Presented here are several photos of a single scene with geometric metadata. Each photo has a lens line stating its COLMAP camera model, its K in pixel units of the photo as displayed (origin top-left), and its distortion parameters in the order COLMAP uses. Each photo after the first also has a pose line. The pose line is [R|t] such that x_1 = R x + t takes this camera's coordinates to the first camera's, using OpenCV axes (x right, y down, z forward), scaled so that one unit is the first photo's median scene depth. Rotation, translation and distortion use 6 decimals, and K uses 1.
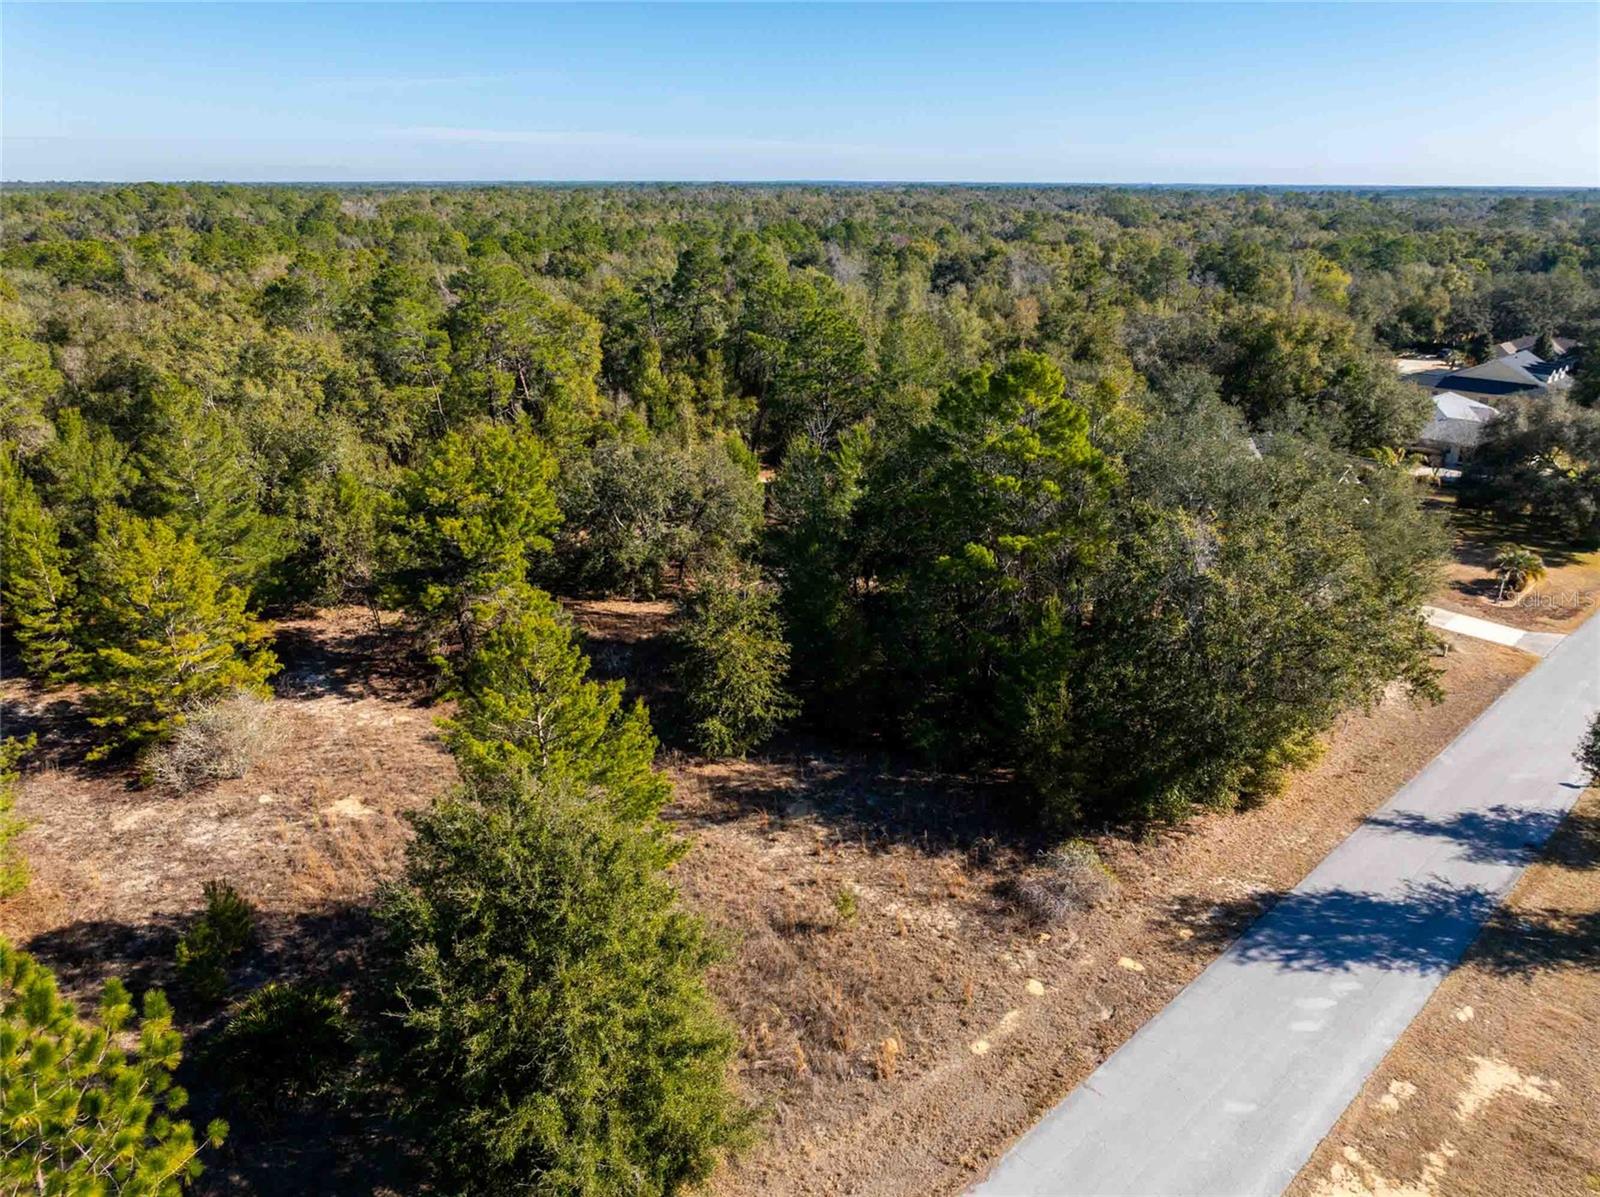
lens RADIAL K [[1126.6, 0, 808.7], [0, 1126.6, 599.6], [0, 0, 1]] dist [-0.039219, 0.025055]
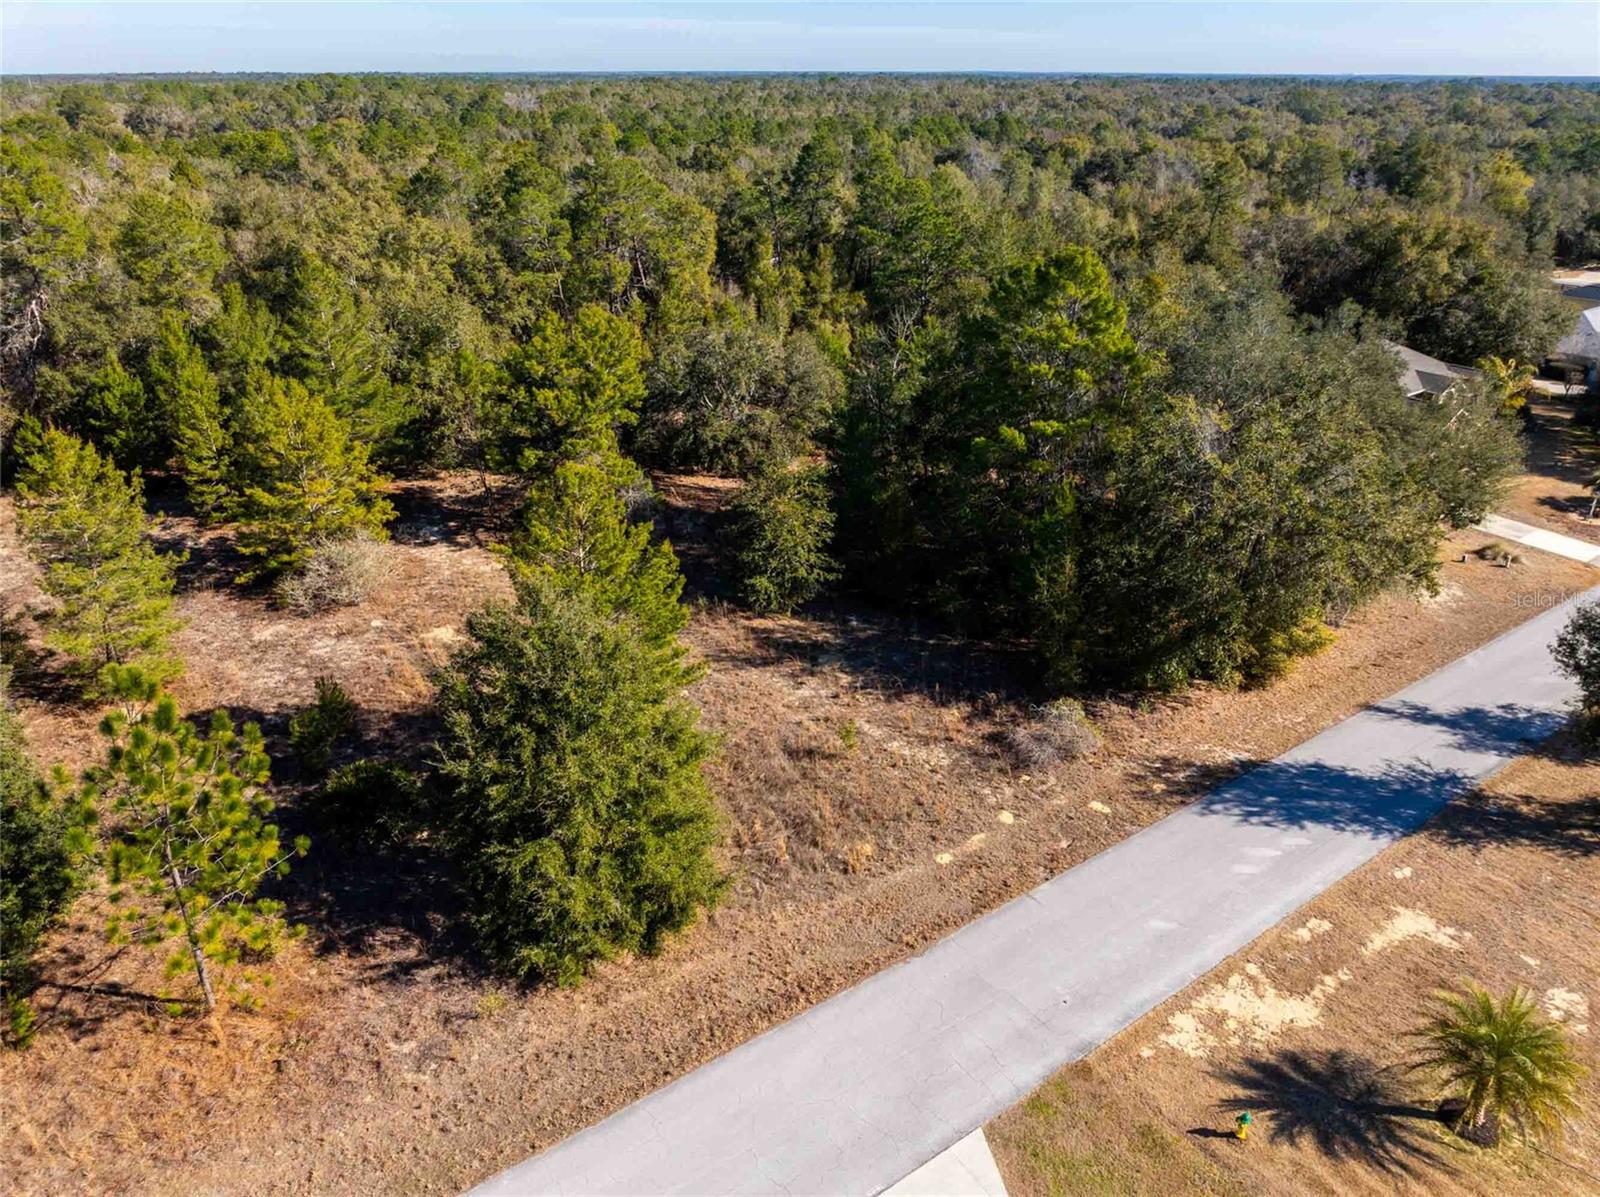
lens RADIAL K [[1126.6, 0, 808.7], [0, 1126.6, 599.6], [0, 0, 1]] dist [-0.039219, 0.025055]
pose [[0.990584, 0.056908, -0.124516, 0.094740], [-0.046272, 0.995159, 0.086700, 0.027861], [0.128847, -0.080122, 0.988422, -0.088501]]
